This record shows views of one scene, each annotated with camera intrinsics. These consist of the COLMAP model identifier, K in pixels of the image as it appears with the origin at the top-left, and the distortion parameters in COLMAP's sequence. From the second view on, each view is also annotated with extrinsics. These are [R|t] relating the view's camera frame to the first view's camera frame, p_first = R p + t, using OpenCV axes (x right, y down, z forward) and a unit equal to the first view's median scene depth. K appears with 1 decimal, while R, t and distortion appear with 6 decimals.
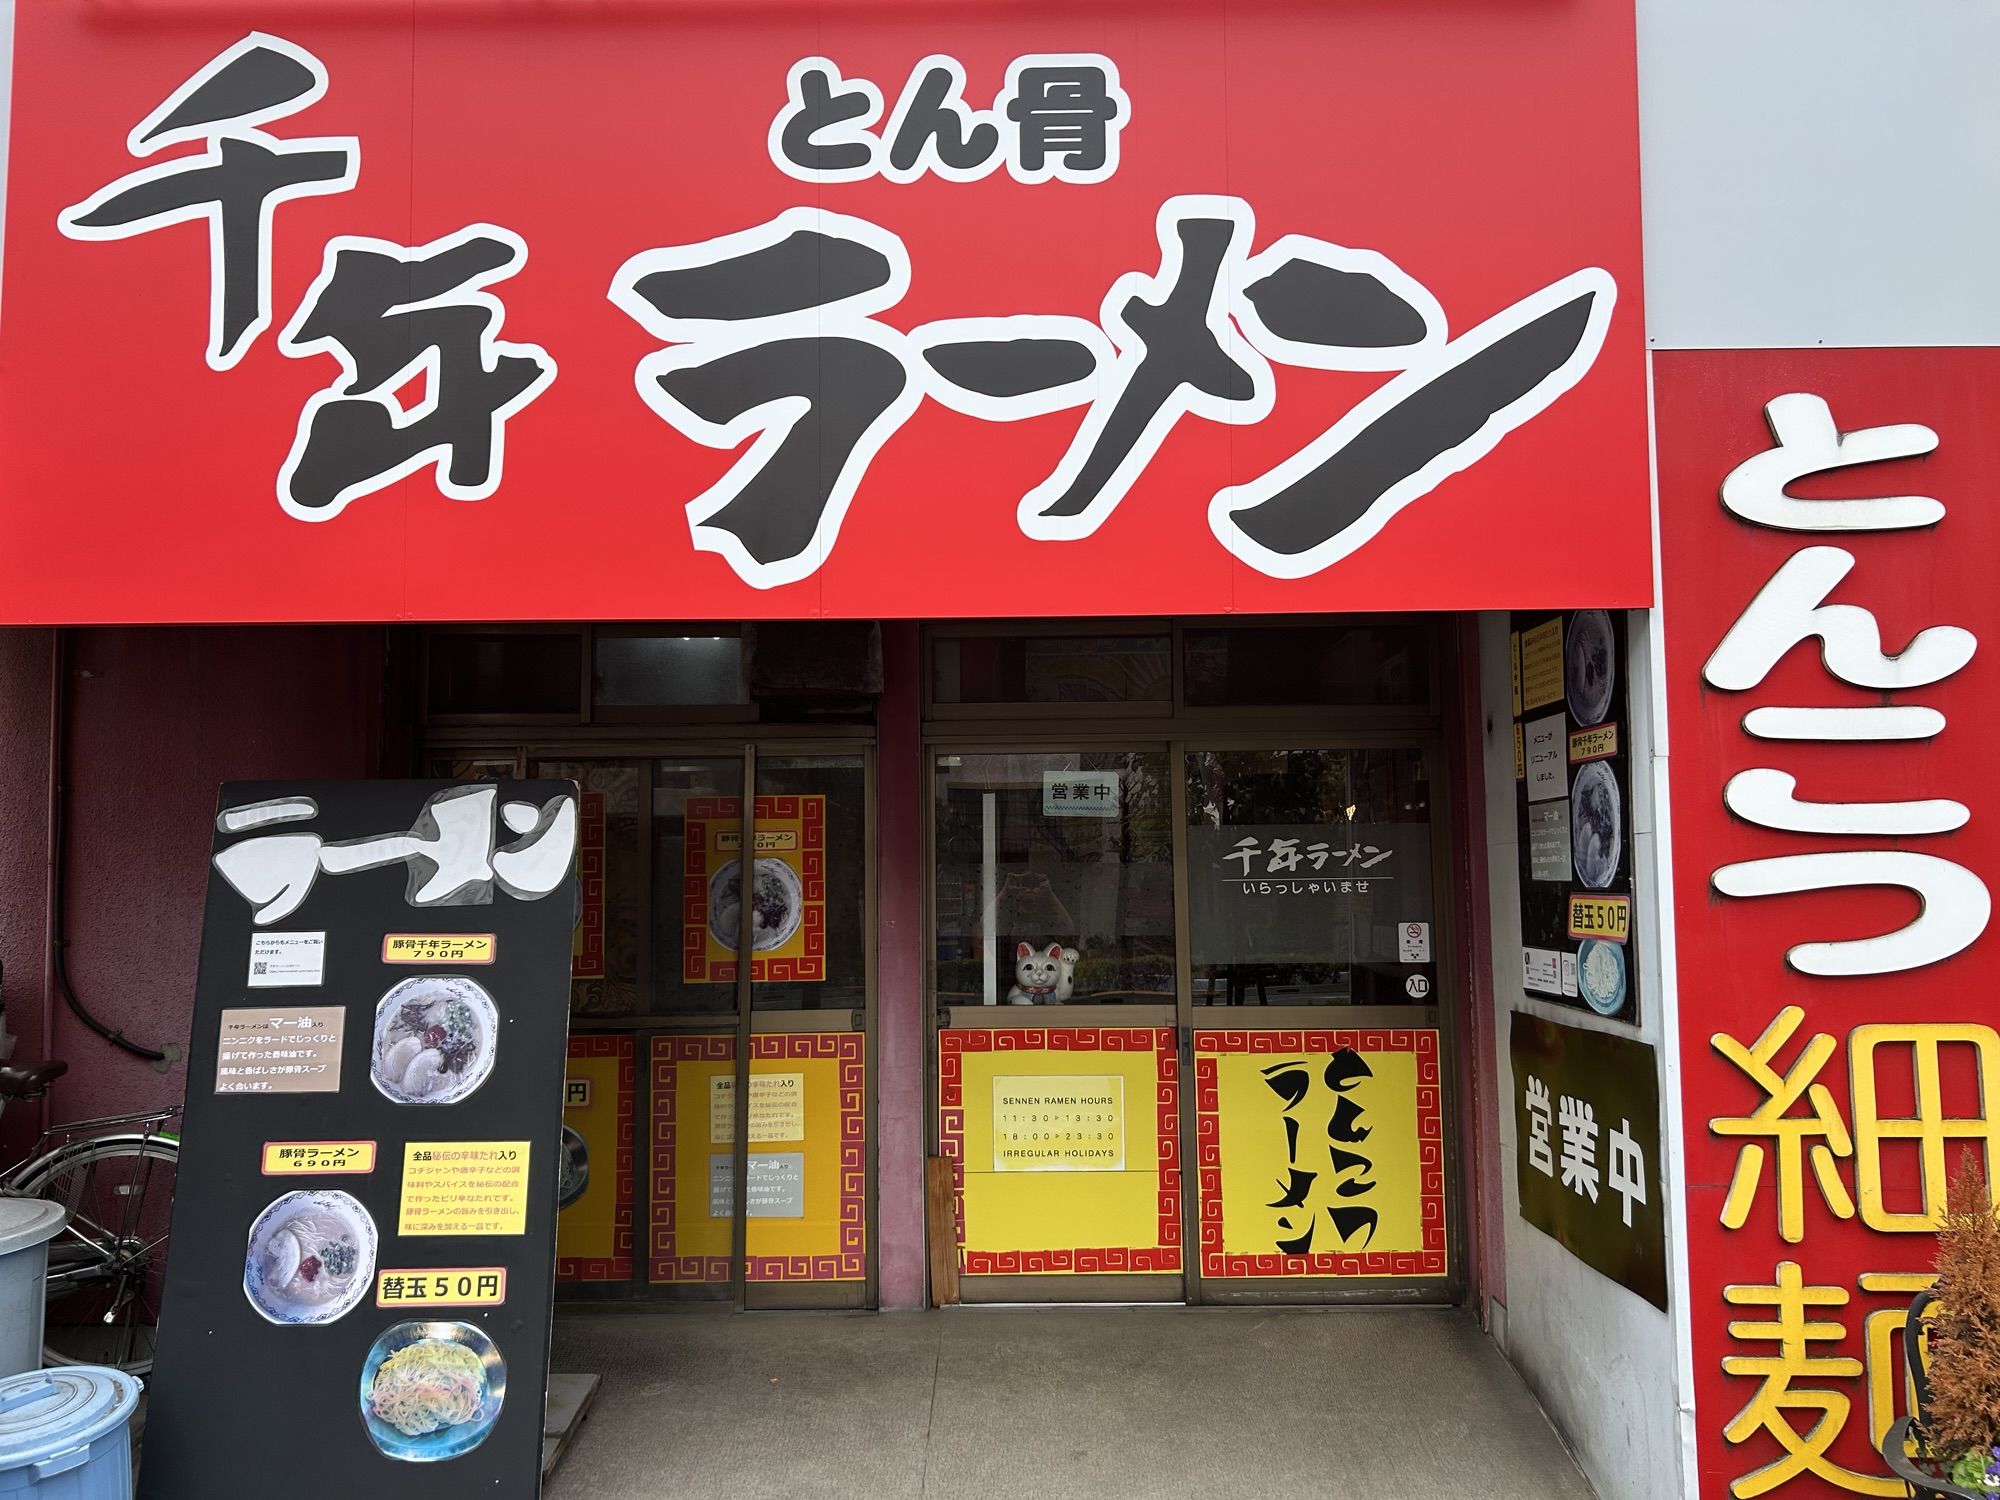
lens RADIAL K [[1529.1, 0, 996.3], [0, 1529.1, 684.0], [0, 0, 1]] dist [0.053588, -0.061364]
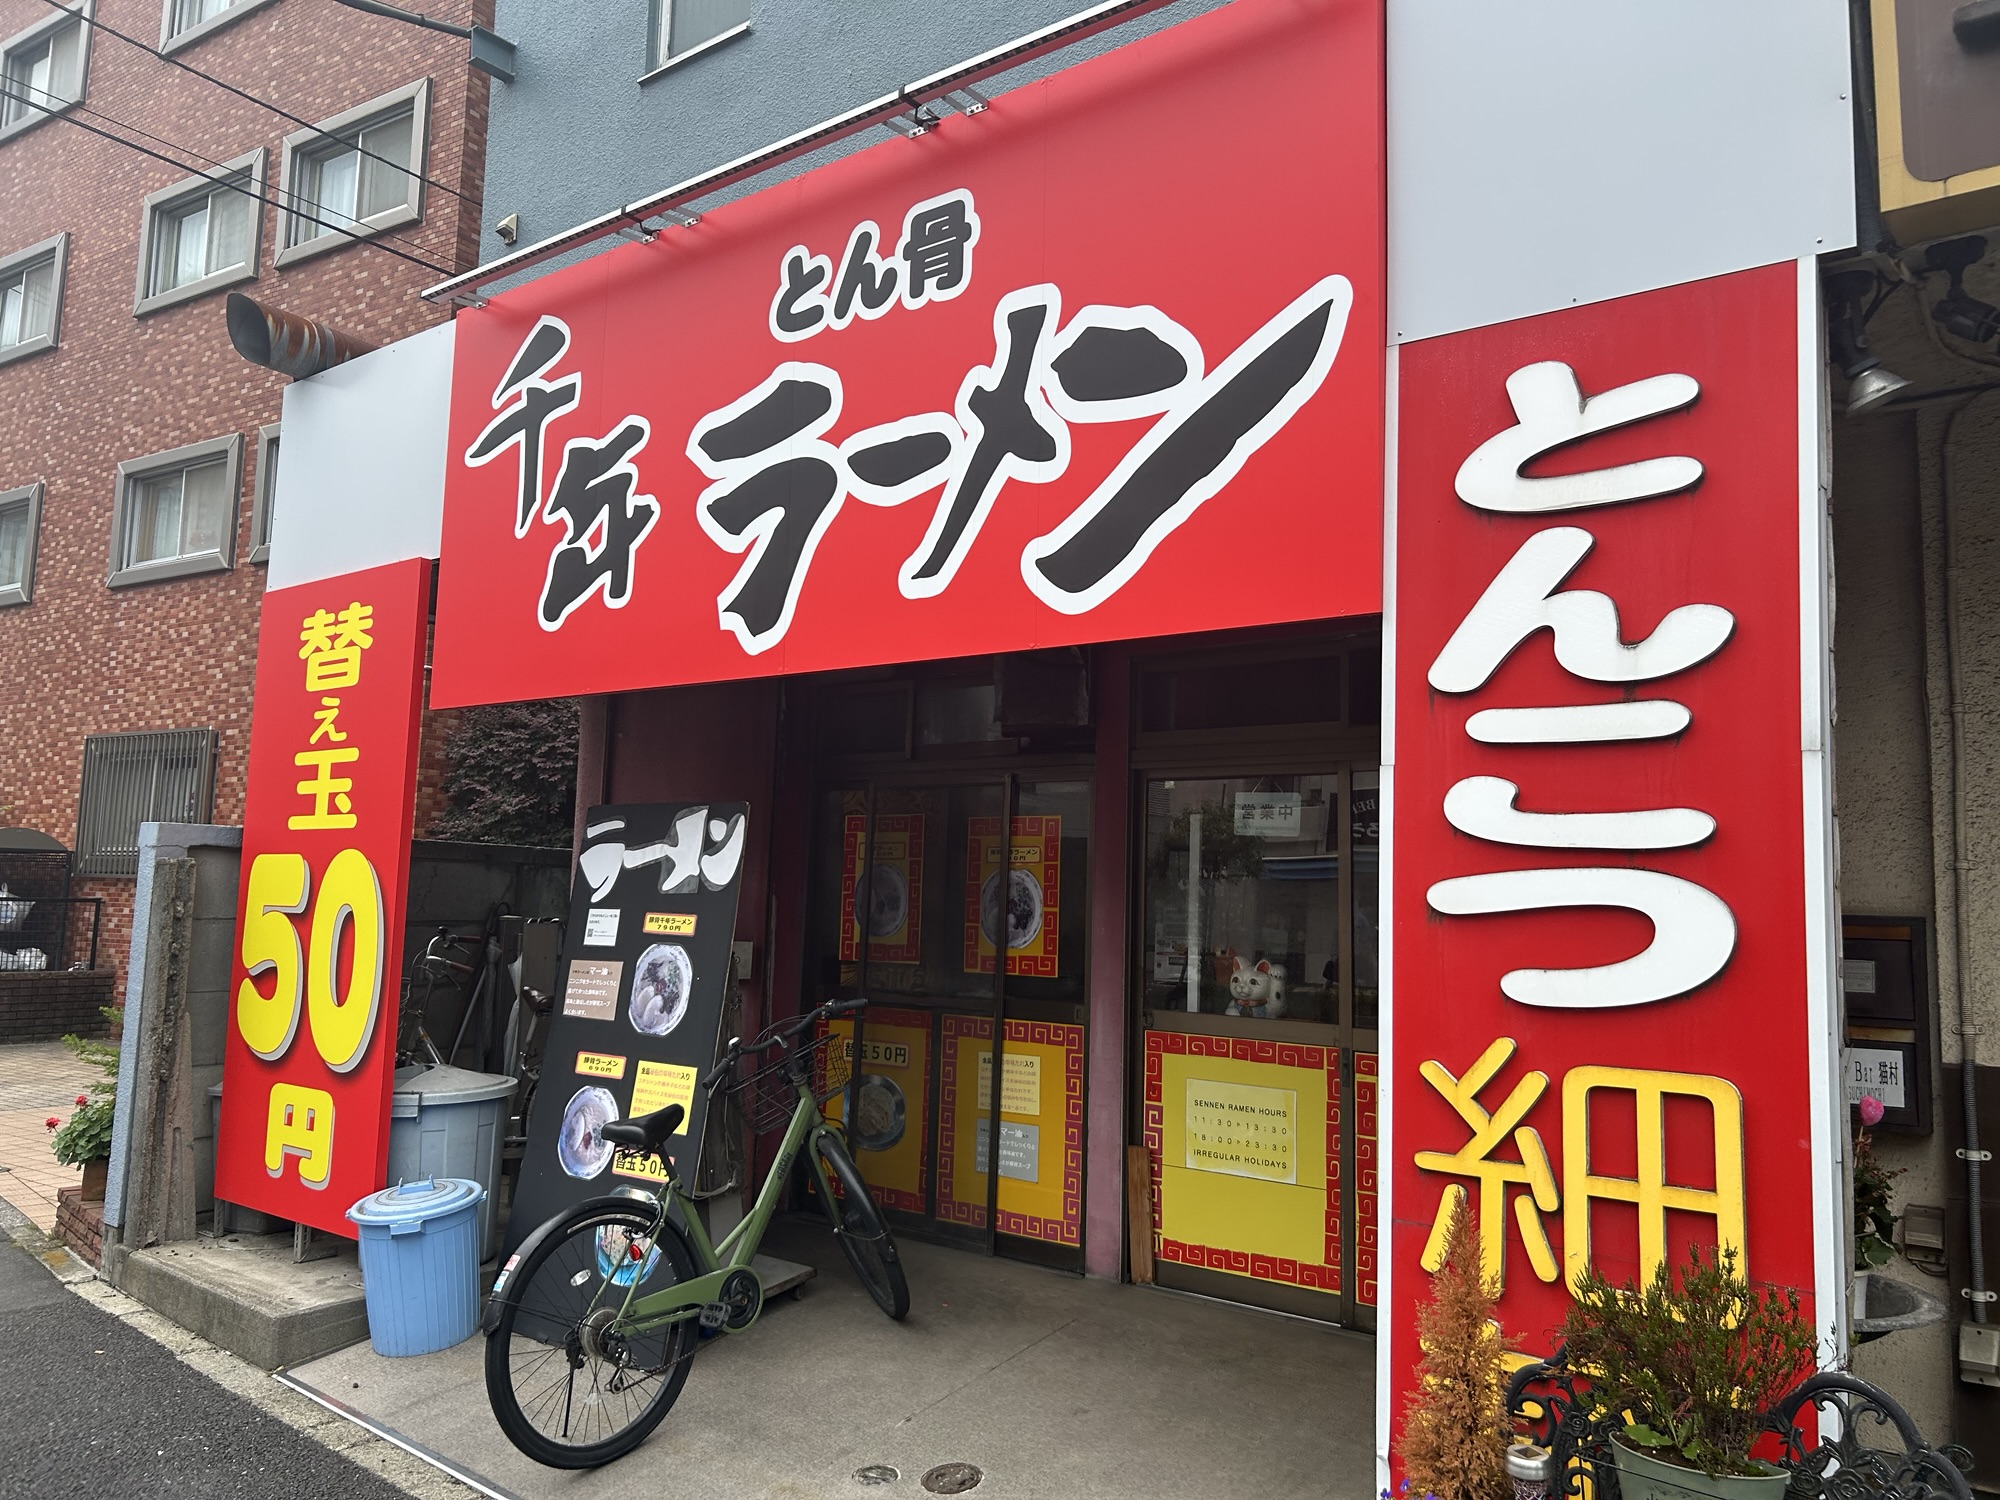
lens RADIAL K [[1513.2, 0, 1000.7], [0, 1513.2, 653.9], [0, 0, 1]] dist [0.129751, -0.259169]
pose [[0.784510, -0.069385, -0.616222, 0.801553], [0.041982, 0.997383, -0.058856, 0.022425], [0.618694, 0.020303, 0.785370, 0.095730]]
